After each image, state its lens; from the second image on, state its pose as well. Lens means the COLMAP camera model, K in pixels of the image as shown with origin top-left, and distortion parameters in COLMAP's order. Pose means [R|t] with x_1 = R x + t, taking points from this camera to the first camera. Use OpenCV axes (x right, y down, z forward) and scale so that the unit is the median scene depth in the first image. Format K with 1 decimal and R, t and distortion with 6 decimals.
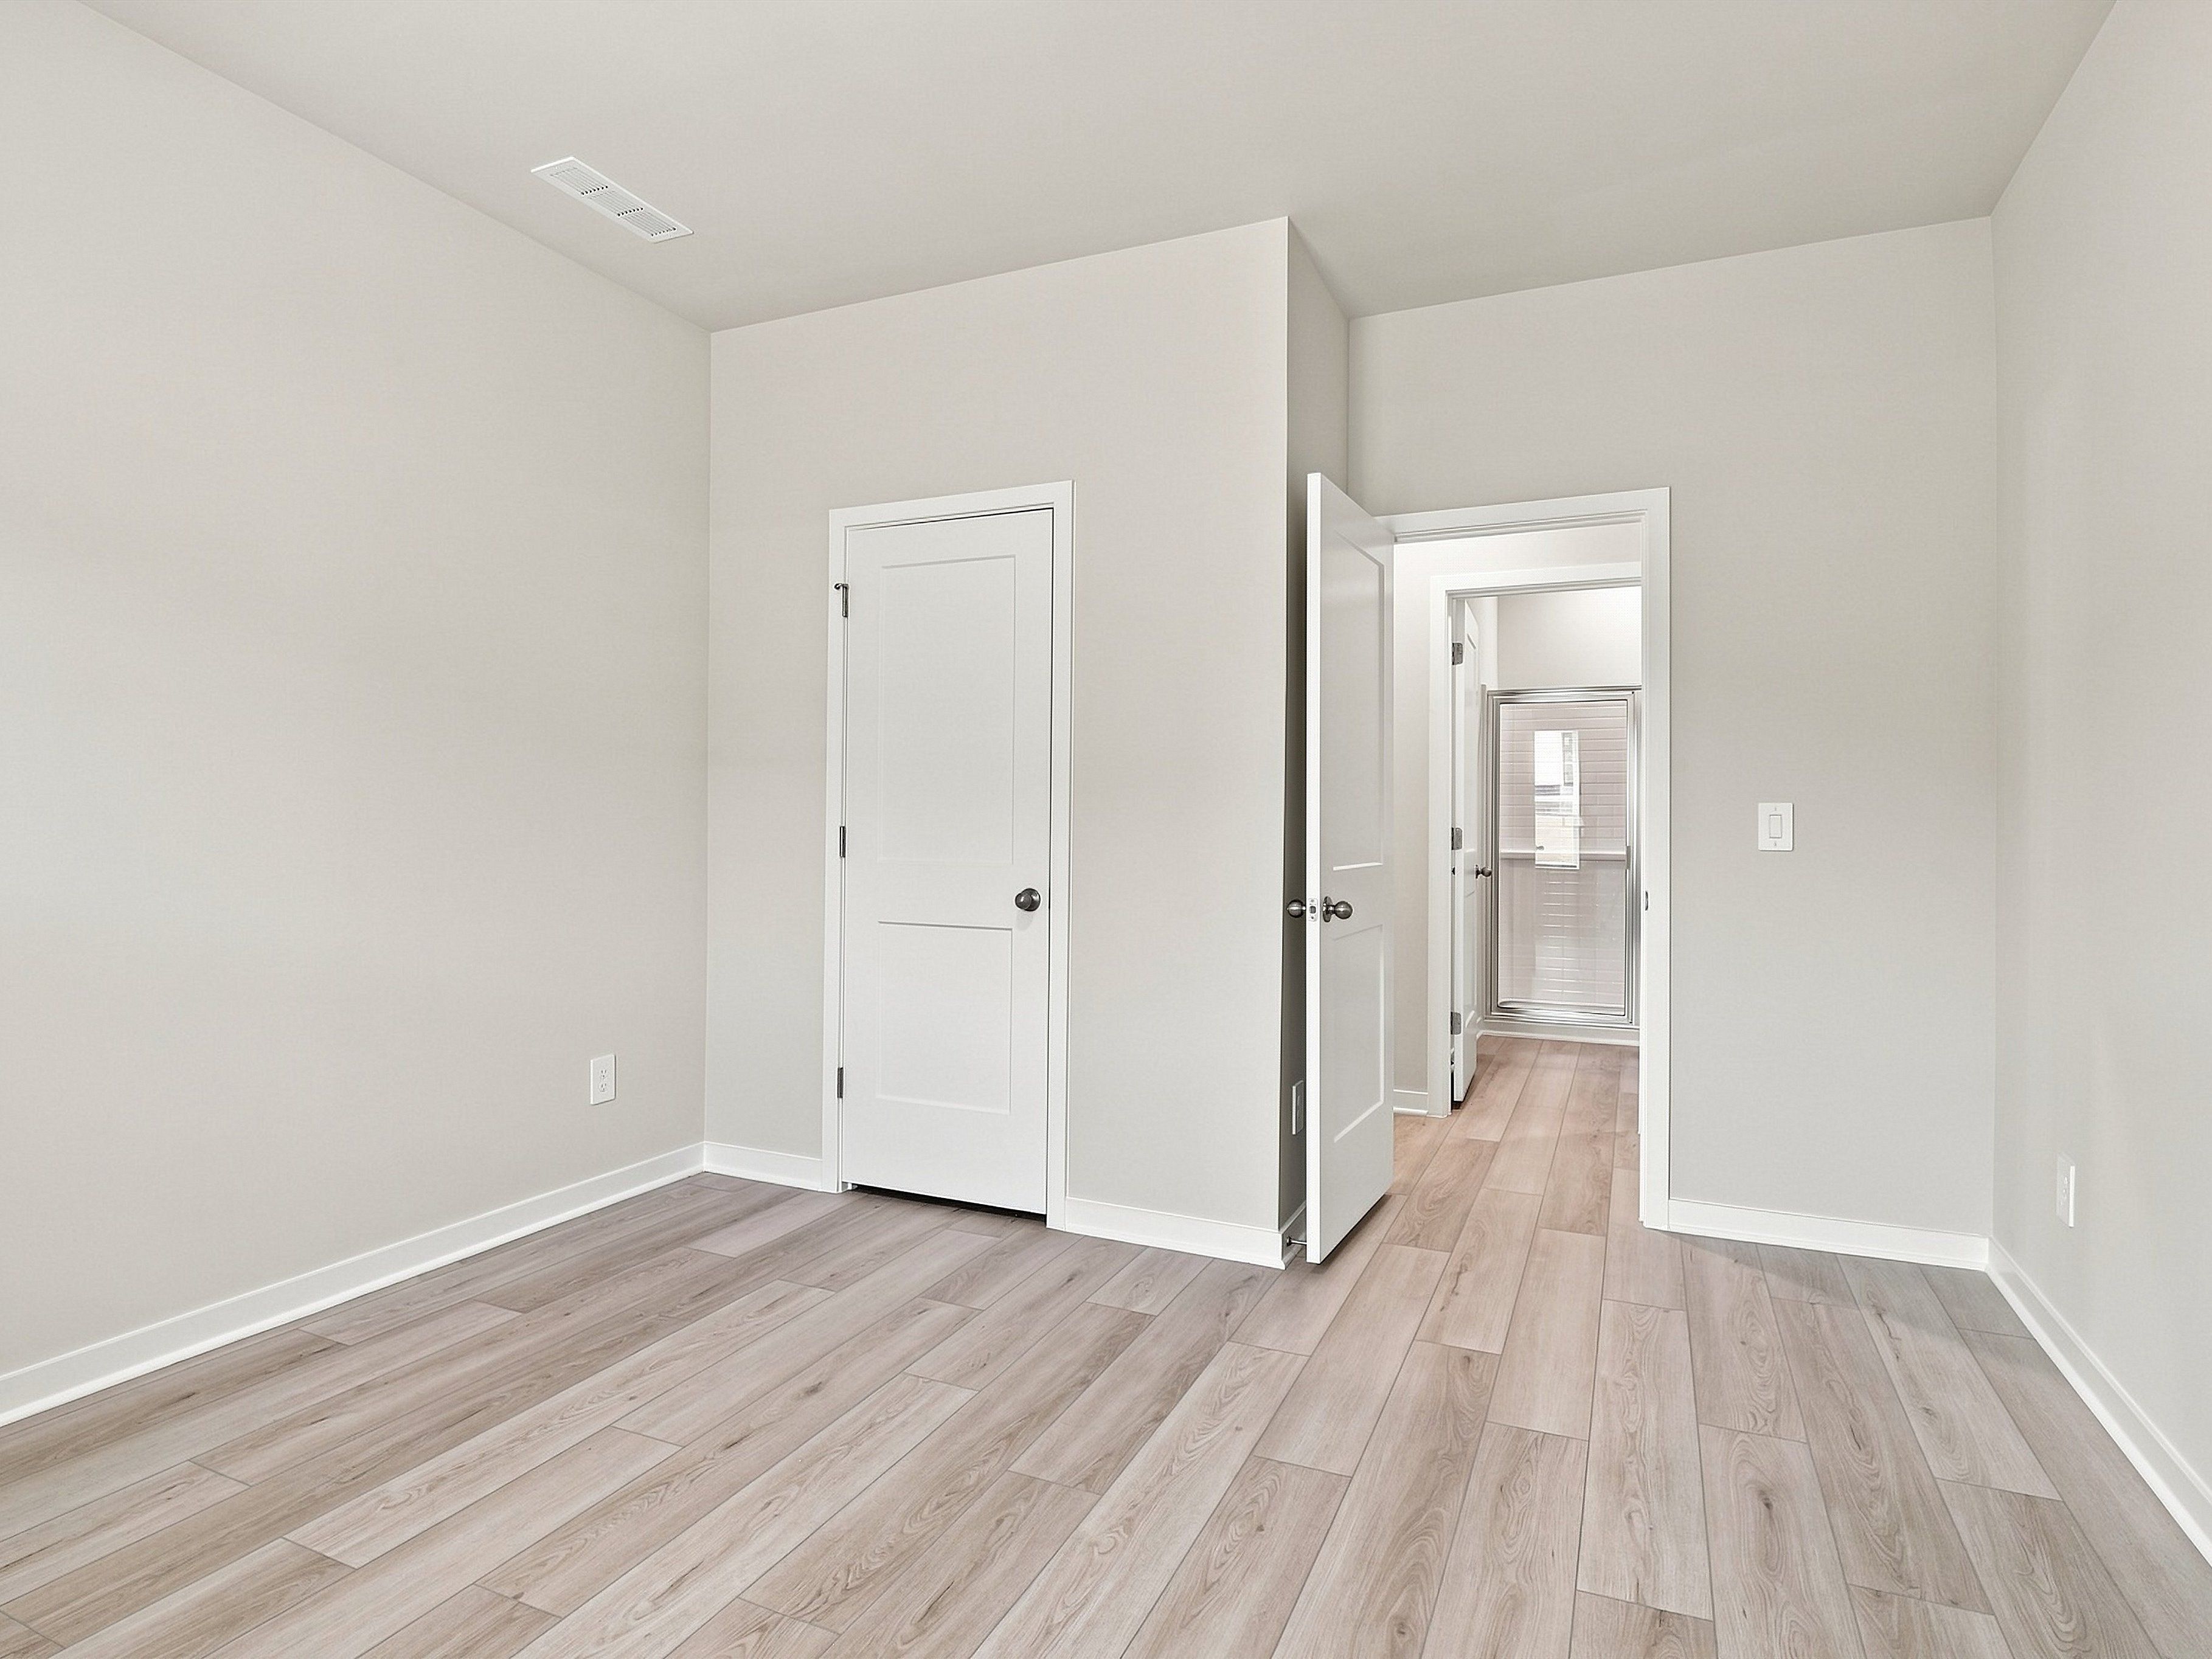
lens RADIAL K [[1192.3, 0, 1103.4], [0, 1192.3, 831.5], [0, 0, 1]] dist [-0.012690, -0.003688]
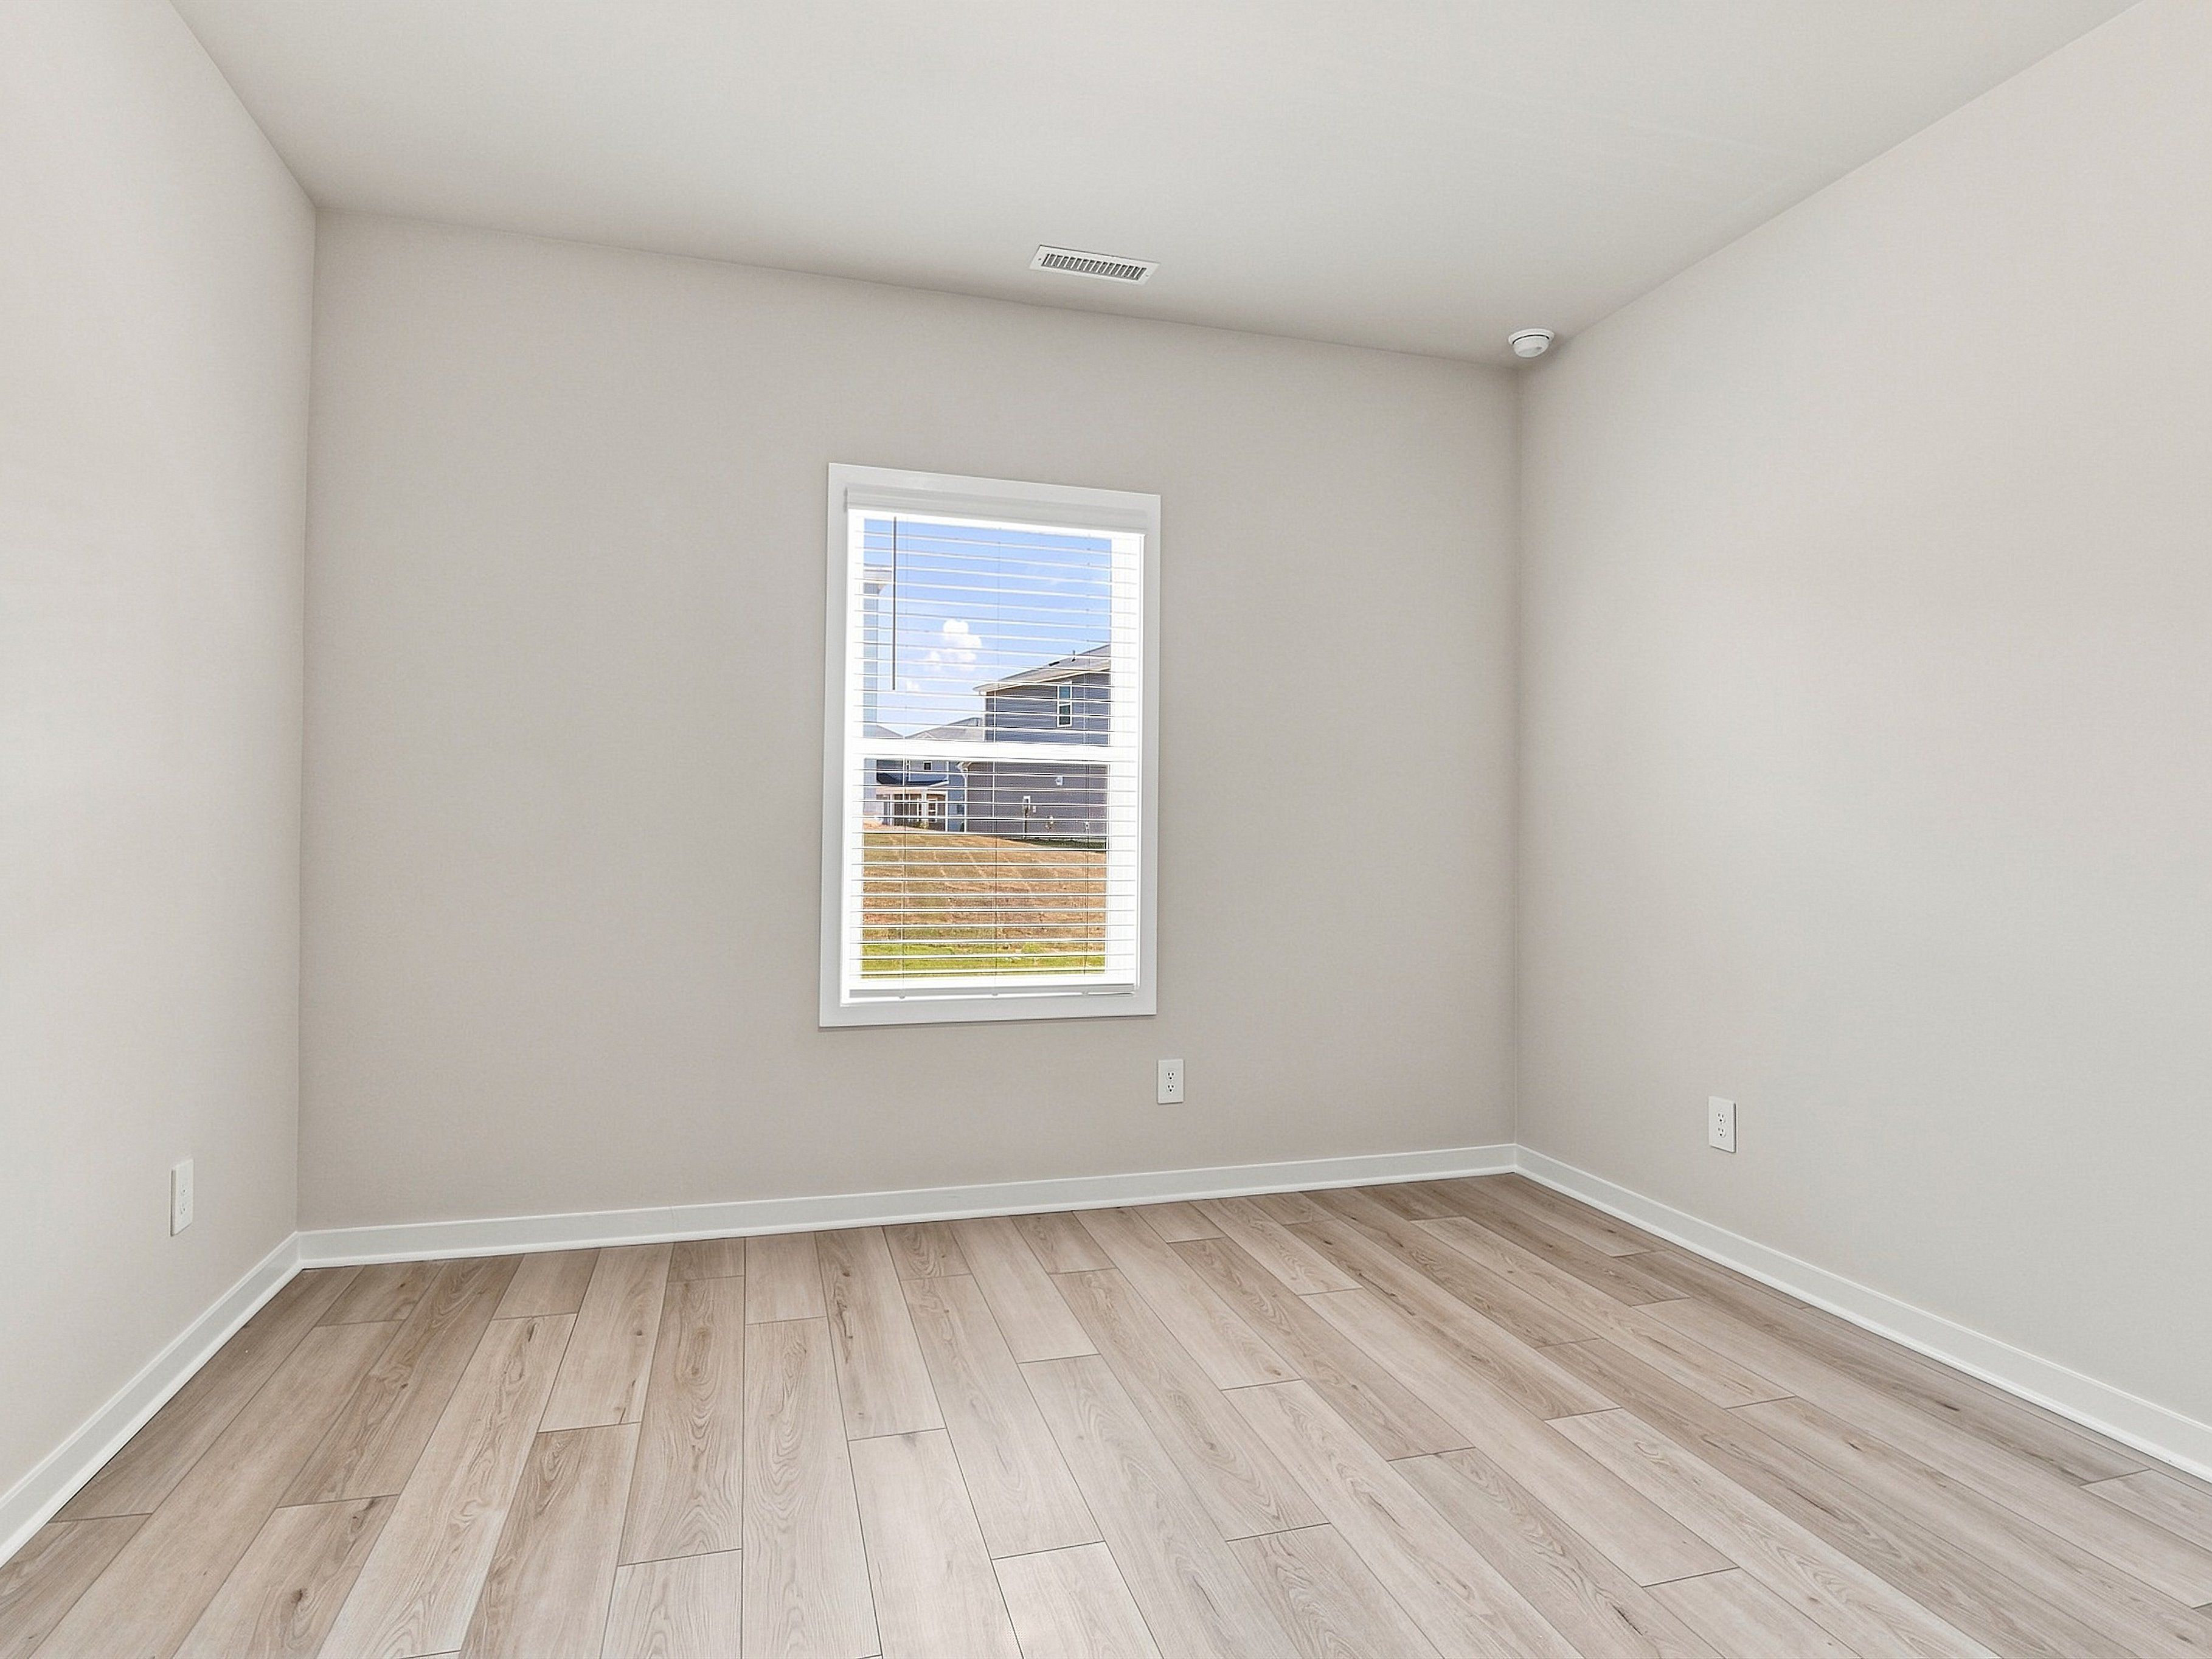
lens RADIAL K [[1192.3, 0, 1093.9], [0, 1192.3, 827.8], [0, 0, 1]] dist [-0.012690, -0.003688]
pose [[-0.757080, -0.014230, -0.653167, 0.540205], [-0.020420, 0.999790, 0.001886, -0.010716], [0.653002, 0.014766, -0.757212, 1.511411]]
